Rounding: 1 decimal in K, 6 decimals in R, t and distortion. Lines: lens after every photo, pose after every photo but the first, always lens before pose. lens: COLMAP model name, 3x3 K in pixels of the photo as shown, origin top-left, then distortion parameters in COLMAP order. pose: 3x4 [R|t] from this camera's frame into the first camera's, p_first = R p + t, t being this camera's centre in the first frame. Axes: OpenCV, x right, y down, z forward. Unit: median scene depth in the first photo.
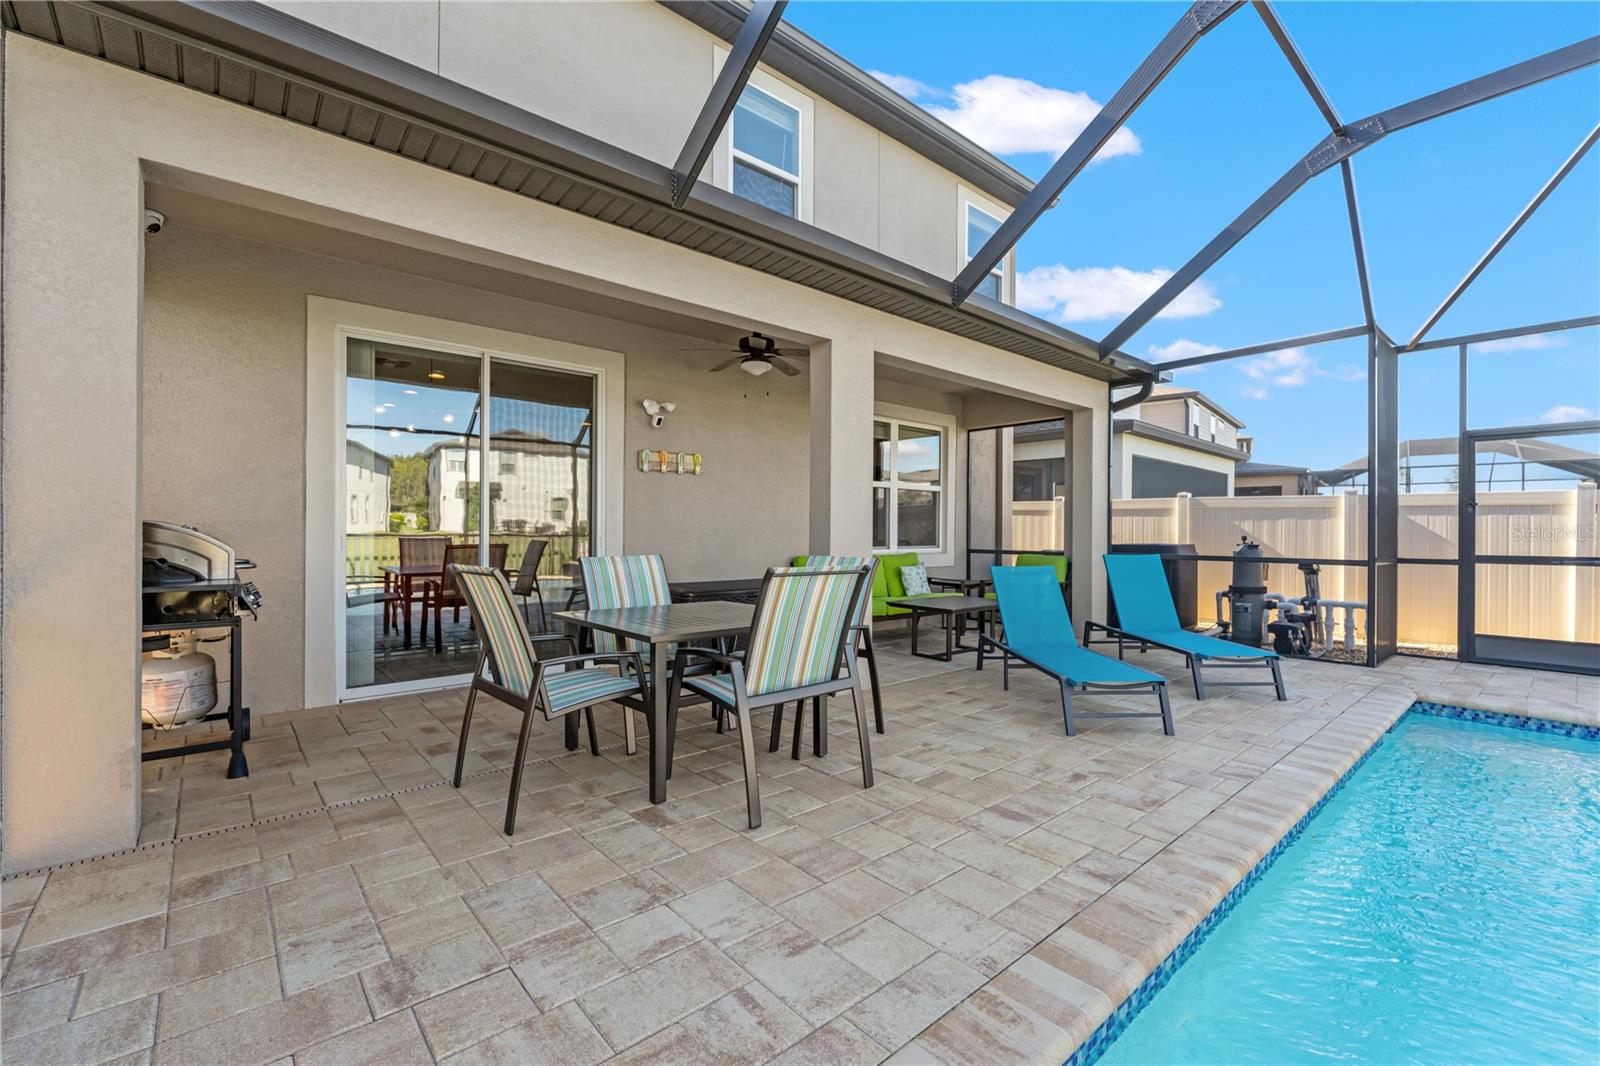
lens RADIAL K [[690.5, 0, 800.0], [0, 690.5, 533.0], [0, 0, 1]] dist [0.000333, 0.000050]
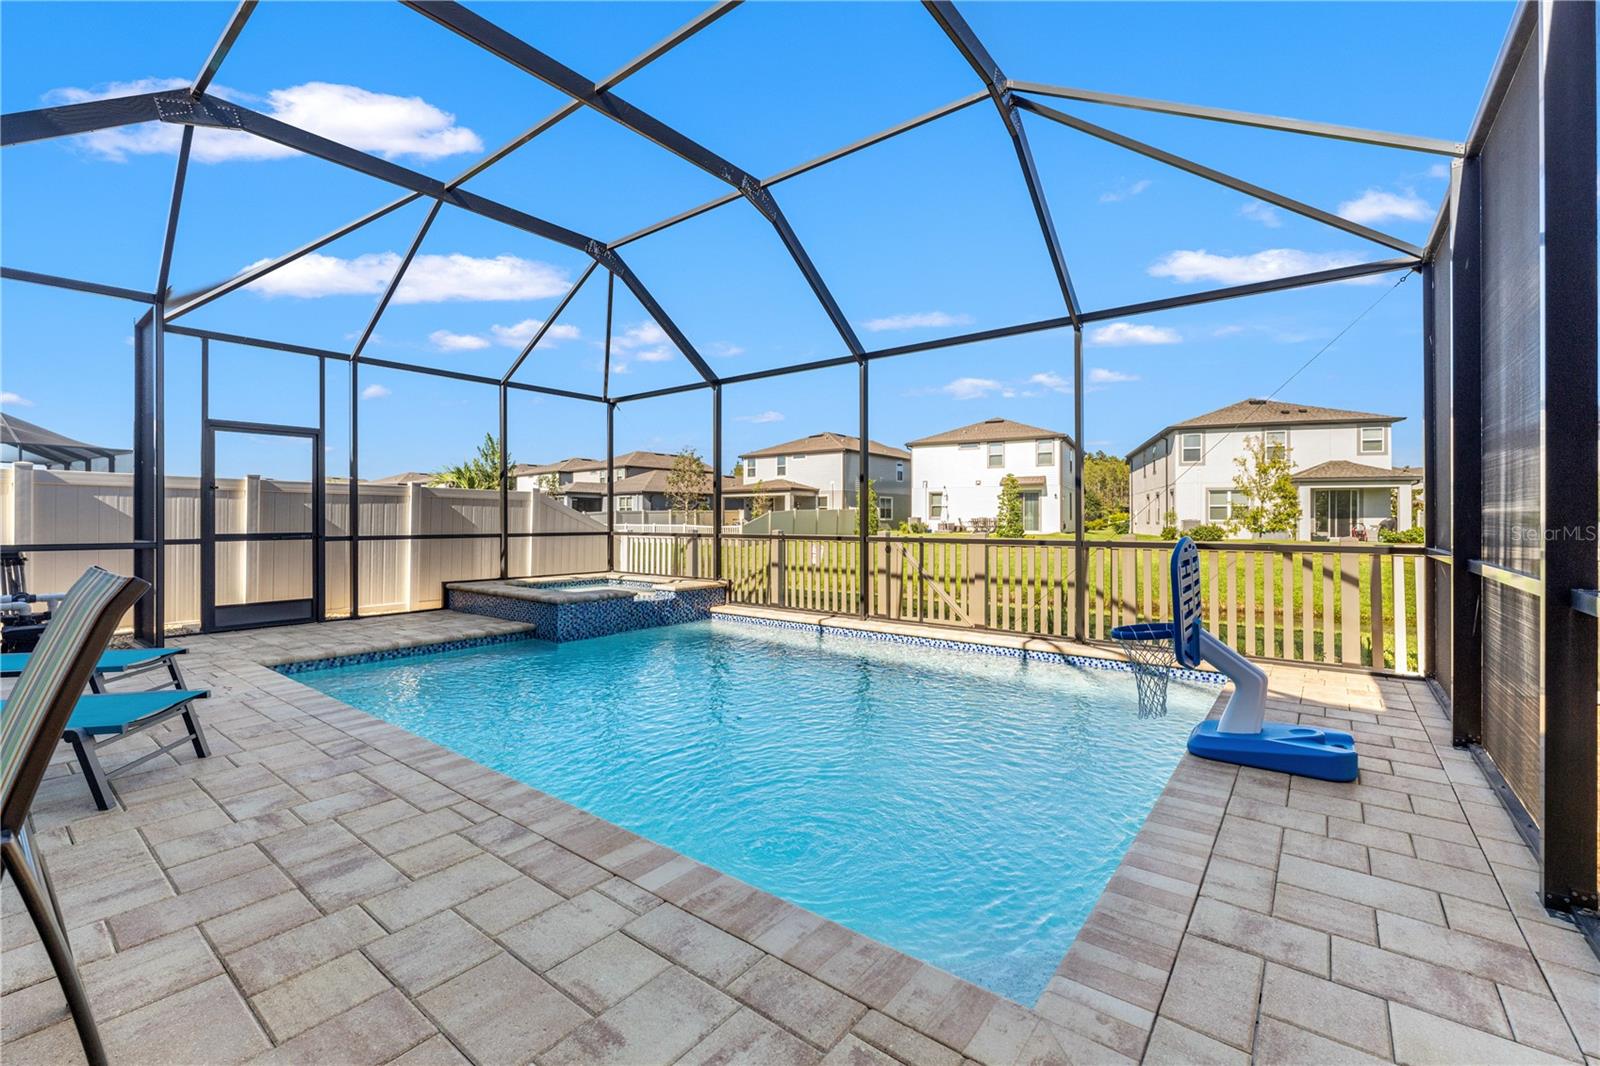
lens RADIAL K [[651.3, 0, 794.8], [0, 651.3, 521.8], [0, 0, 1]] dist [0.000249, 0.000042]
pose [[-0.194091, -0.002678, 0.980980, -0.529016], [-0.007556, 0.999971, 0.001235, 0.003286], [-0.980954, -0.007172, -0.194105, 0.633934]]
